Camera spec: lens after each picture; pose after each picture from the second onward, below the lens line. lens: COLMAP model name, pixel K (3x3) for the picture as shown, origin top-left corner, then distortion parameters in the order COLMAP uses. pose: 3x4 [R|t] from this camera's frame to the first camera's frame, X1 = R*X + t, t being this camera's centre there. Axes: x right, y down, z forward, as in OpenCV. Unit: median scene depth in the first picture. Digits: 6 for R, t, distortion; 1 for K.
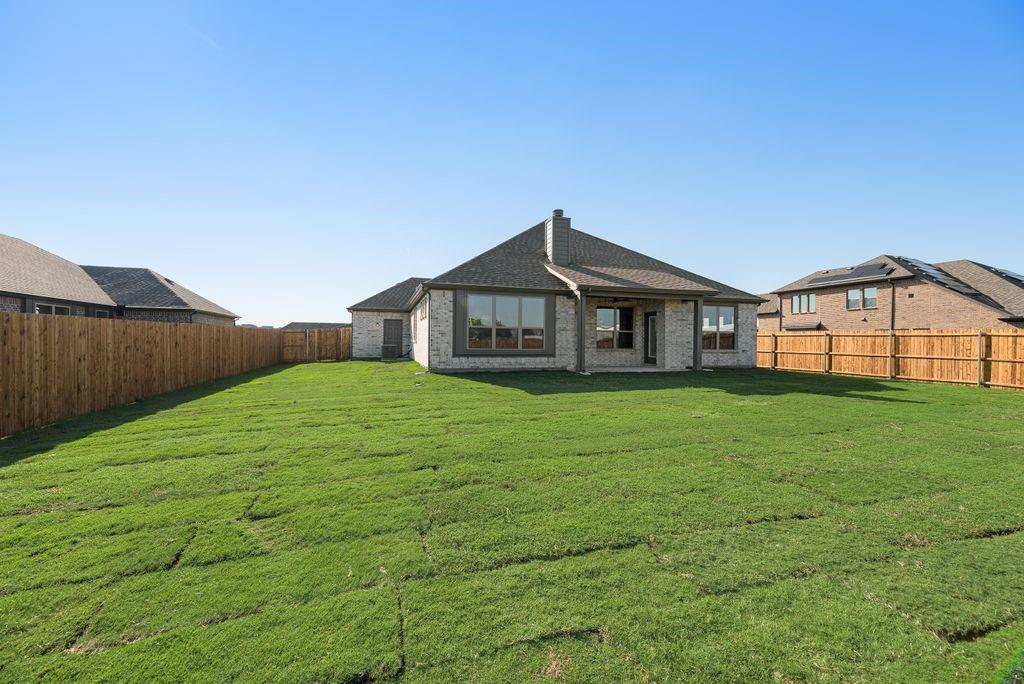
lens RADIAL K [[418.6, 0, 513.4], [0, 418.6, 343.9], [0, 0, 1]] dist [0.000590, 0.000092]
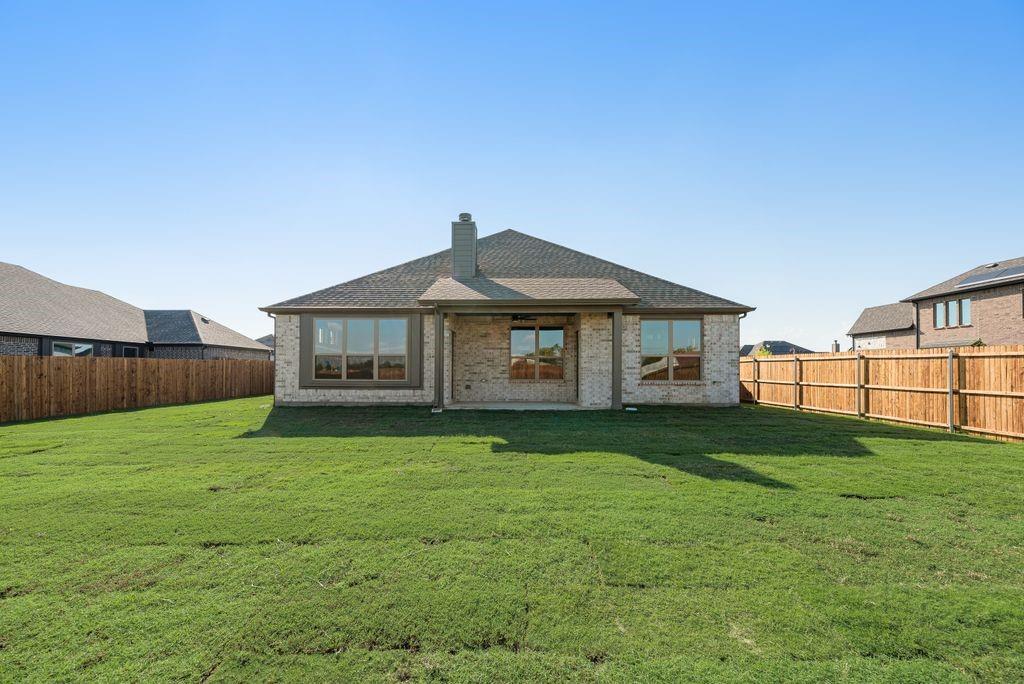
lens RADIAL K [[425.0, 0, 511.4], [0, 425.0, 370.9], [0, 0, 1]] dist [-0.001684, -0.000162]
pose [[0.949876, -0.006522, -0.312558, 0.490040], [0.004325, 0.999961, -0.007725, 0.001592], [0.312596, 0.005986, 0.949867, 0.241055]]
